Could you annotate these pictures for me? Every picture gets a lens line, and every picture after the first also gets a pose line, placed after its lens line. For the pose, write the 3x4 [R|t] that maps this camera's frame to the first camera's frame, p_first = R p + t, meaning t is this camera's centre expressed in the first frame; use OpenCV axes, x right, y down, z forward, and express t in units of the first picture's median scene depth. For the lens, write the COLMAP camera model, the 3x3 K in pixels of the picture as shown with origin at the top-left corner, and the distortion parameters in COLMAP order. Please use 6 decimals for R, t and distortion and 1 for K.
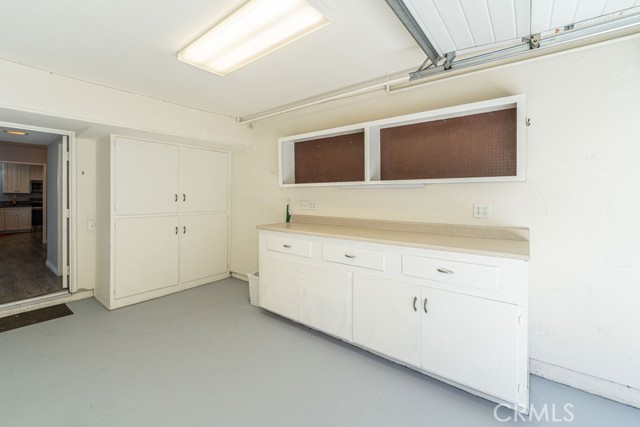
lens RADIAL K [[271.8, 0, 319.1], [0, 271.8, 198.1], [0, 0, 1]] dist [-0.002022, -0.000209]
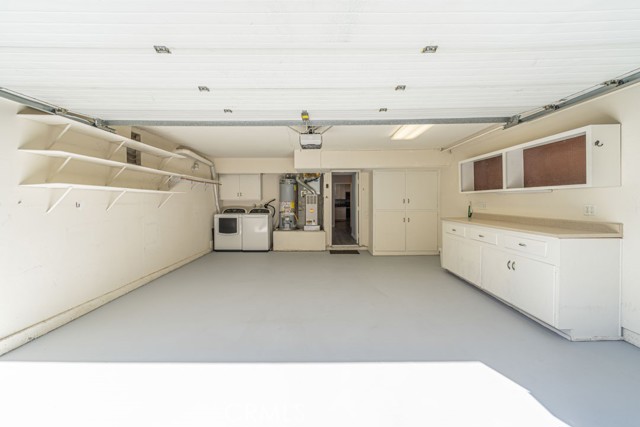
lens RADIAL K [[271.8, 0, 319.1], [0, 271.8, 198.1], [0, 0, 1]] dist [-0.002022, -0.000209]
pose [[0.611822, -0.014185, -0.790869, 0.583525], [0.002036, 0.999864, -0.016358, 0.007584], [0.790993, 0.008398, 0.611767, -0.556701]]
